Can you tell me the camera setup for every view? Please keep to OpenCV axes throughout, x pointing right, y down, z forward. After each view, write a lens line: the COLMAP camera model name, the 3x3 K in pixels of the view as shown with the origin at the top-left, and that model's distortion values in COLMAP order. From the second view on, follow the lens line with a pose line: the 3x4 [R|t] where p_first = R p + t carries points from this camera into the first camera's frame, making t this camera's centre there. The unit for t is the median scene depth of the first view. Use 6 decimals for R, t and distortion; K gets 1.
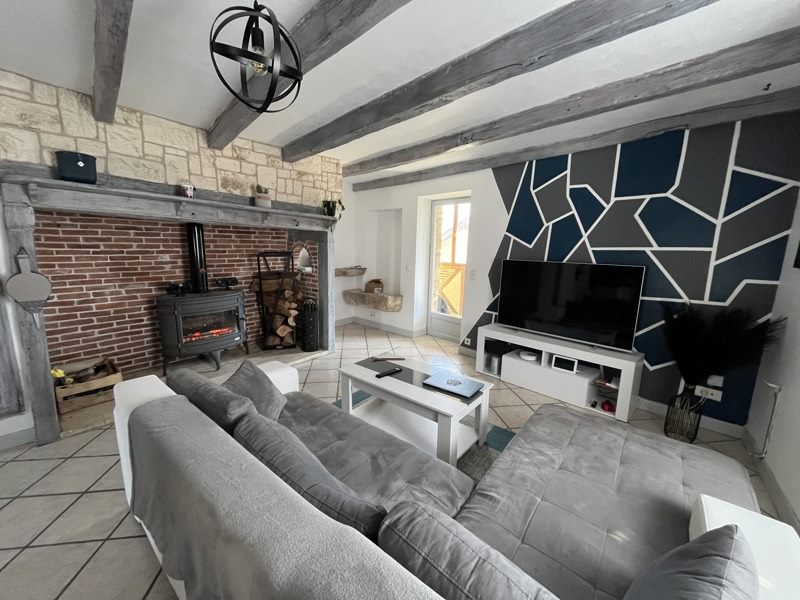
lens RADIAL K [[318.9, 0, 399.2], [0, 318.9, 300.9], [0, 0, 1]] dist [0.003342, 0.000178]
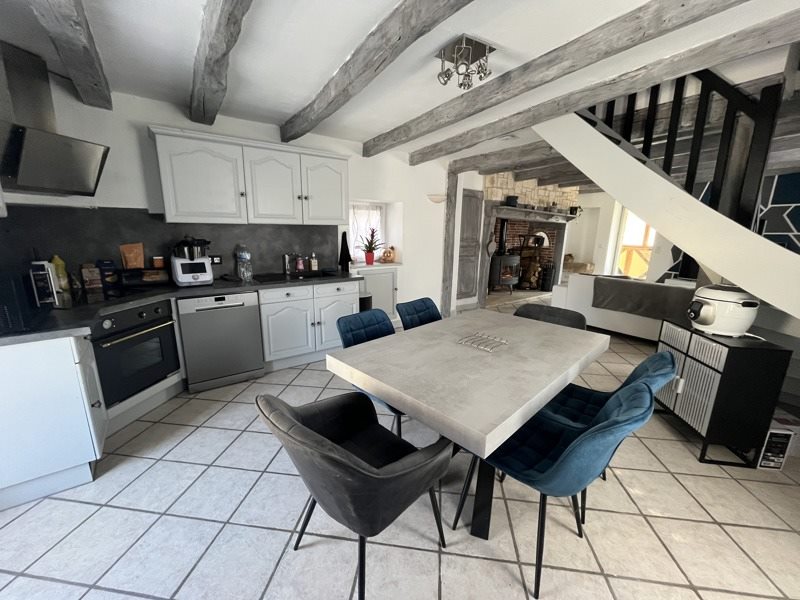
lens RADIAL K [[317.0, 0, 400.5], [0, 317.0, 299.6], [0, 0, 1]] dist [-0.003954, -0.000268]
pose [[0.964357, 0.055898, -0.258634, -0.733831], [-0.045151, 0.997859, 0.047311, 0.189035], [0.260725, -0.033947, 0.964816, -1.101408]]
